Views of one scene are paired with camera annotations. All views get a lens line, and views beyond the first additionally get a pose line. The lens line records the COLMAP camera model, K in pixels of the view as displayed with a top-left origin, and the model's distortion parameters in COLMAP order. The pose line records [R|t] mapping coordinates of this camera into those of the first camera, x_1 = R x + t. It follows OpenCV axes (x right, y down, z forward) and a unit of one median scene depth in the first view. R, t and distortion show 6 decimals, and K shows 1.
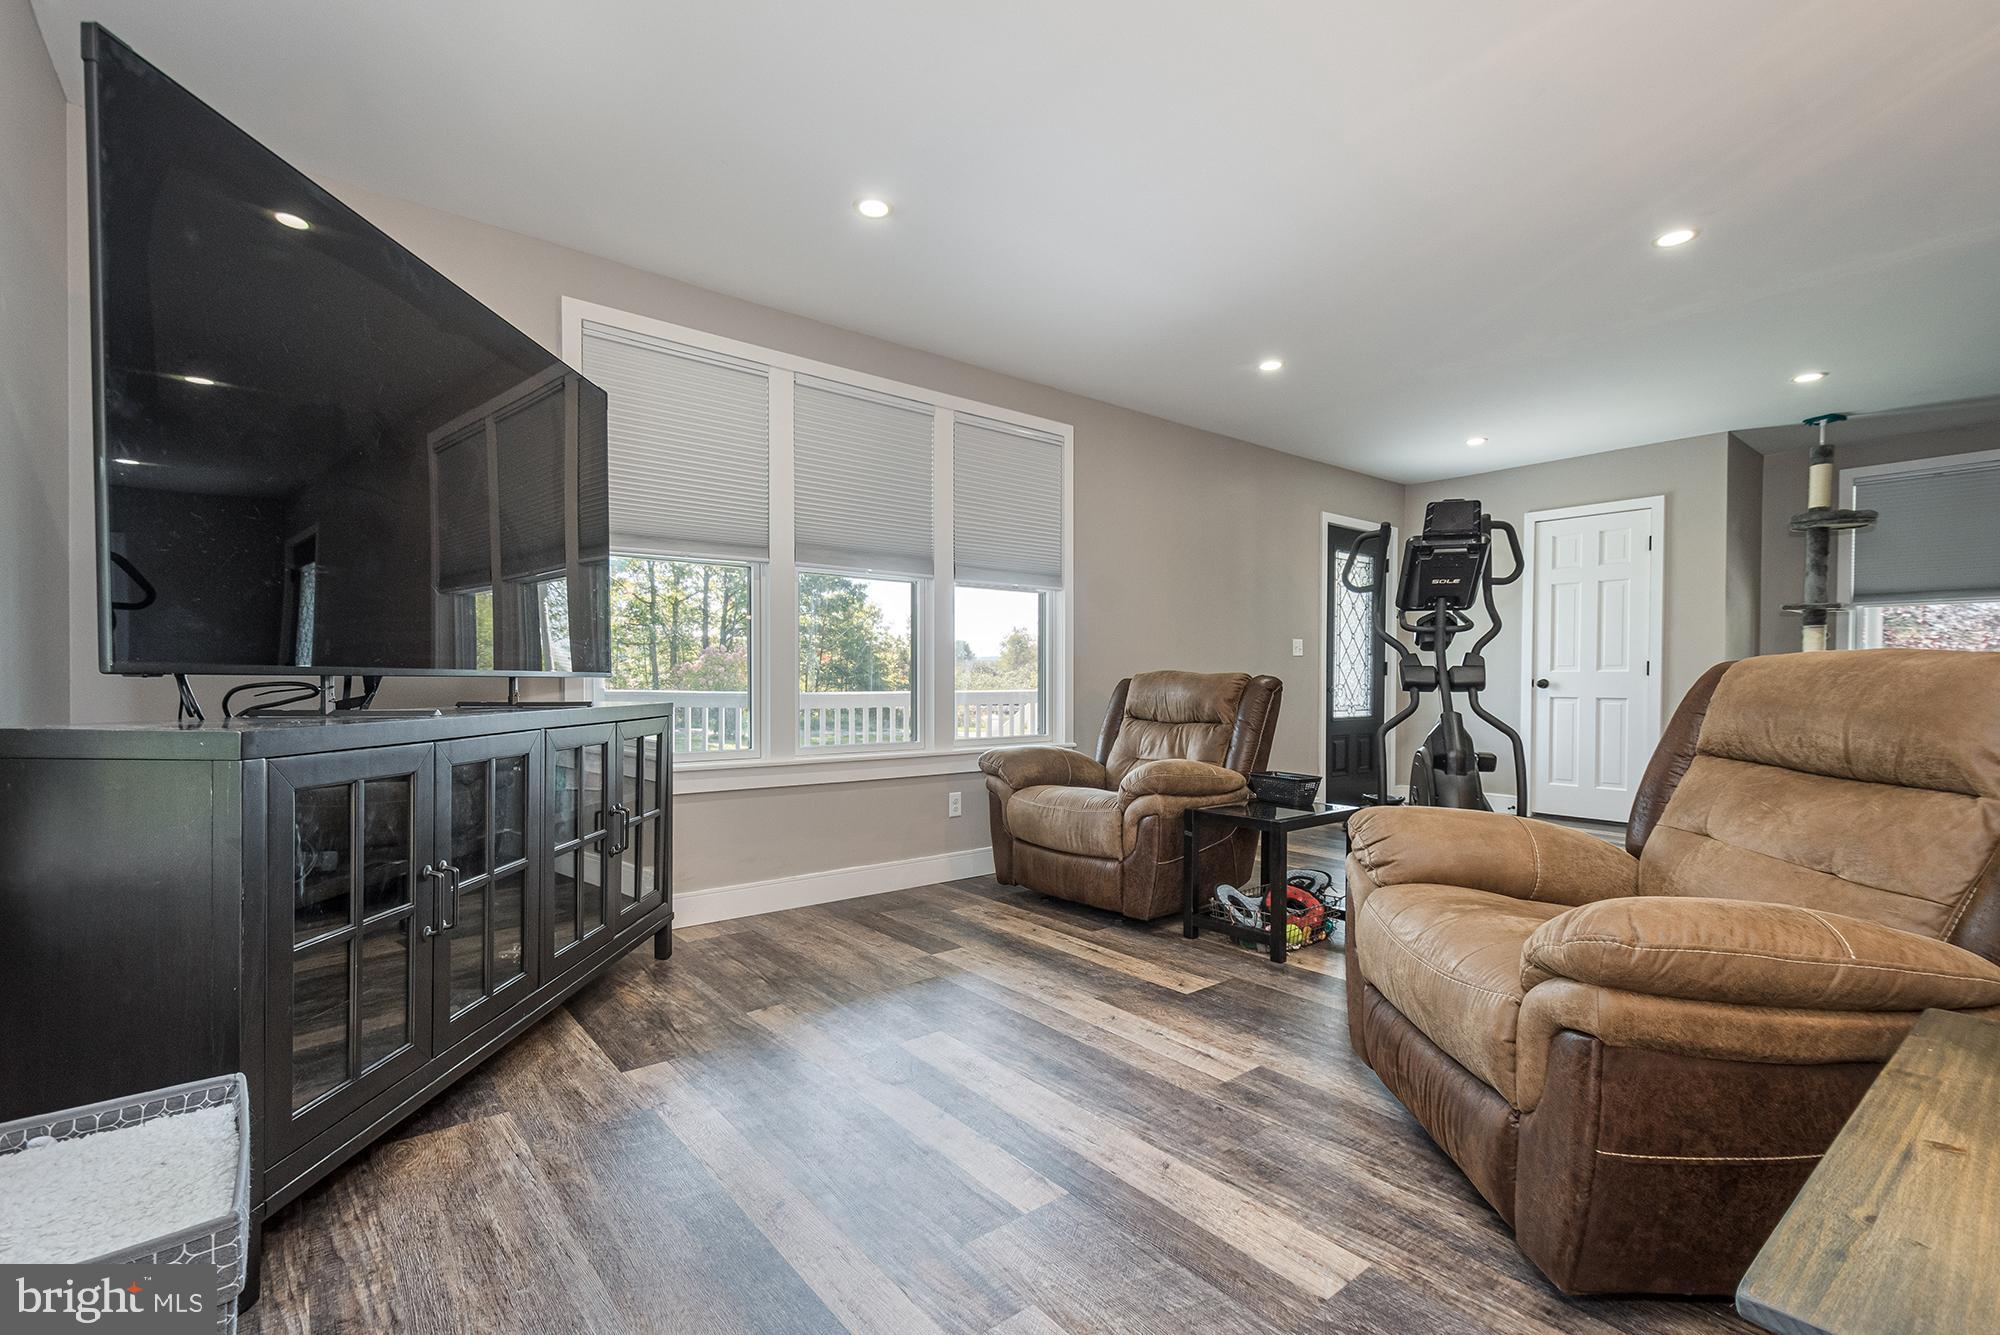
lens RADIAL K [[884.9, 0, 983.8], [0, 884.9, 682.6], [0, 0, 1]] dist [0.011193, -0.004576]
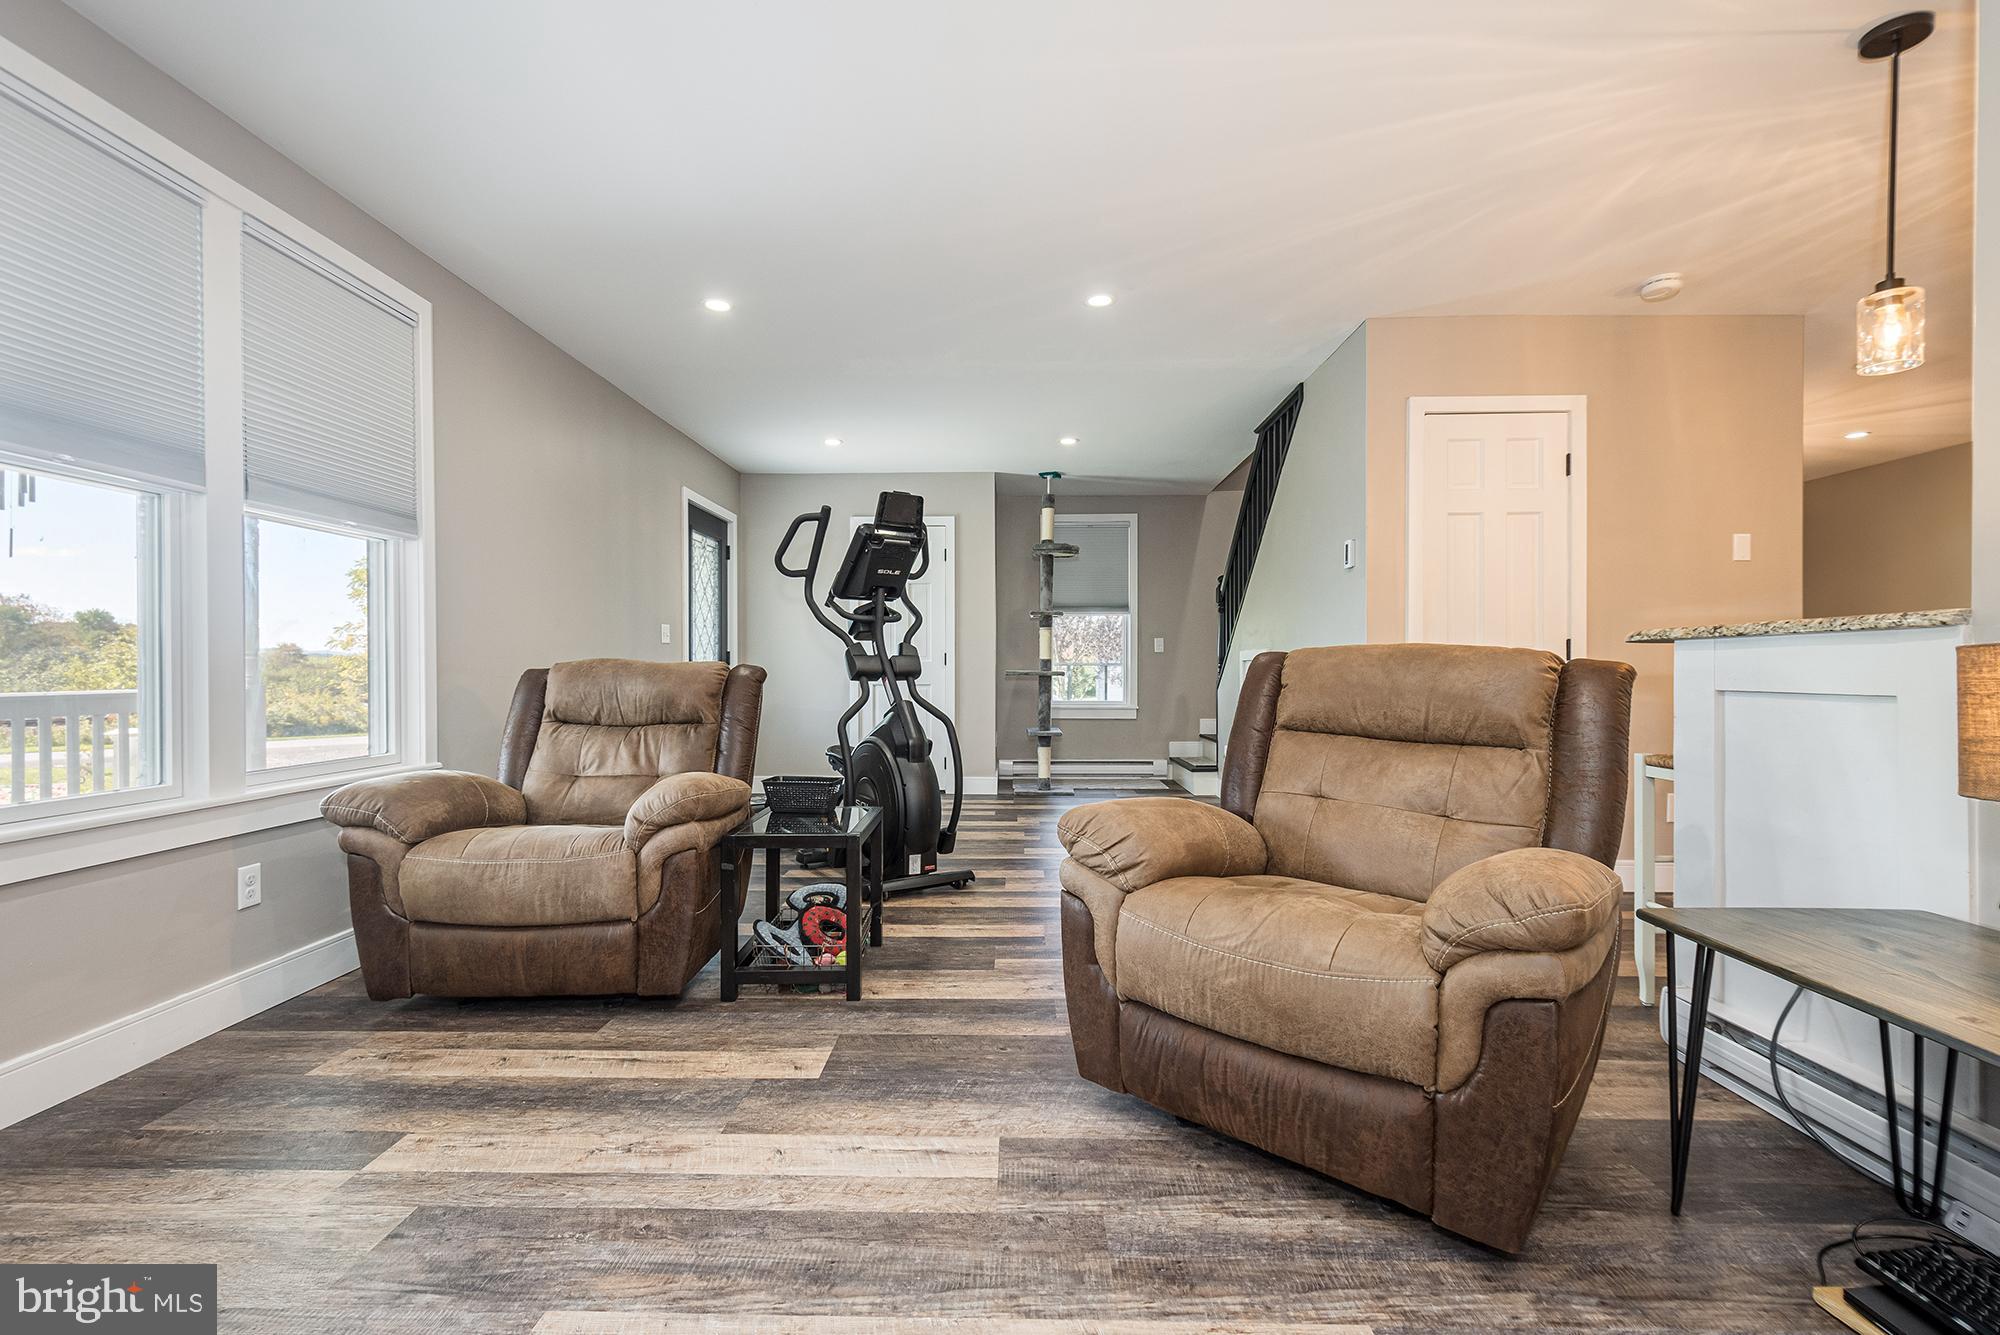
lens RADIAL K [[884.9, 0, 1008.1], [0, 884.9, 665.5], [0, 0, 1]] dist [0.011193, -0.004576]
pose [[0.640588, -0.001127, 0.767884, -0.177152], [0.007373, 0.999962, -0.004683, -0.001189], [-0.767849, 0.008661, 0.640572, 0.261113]]
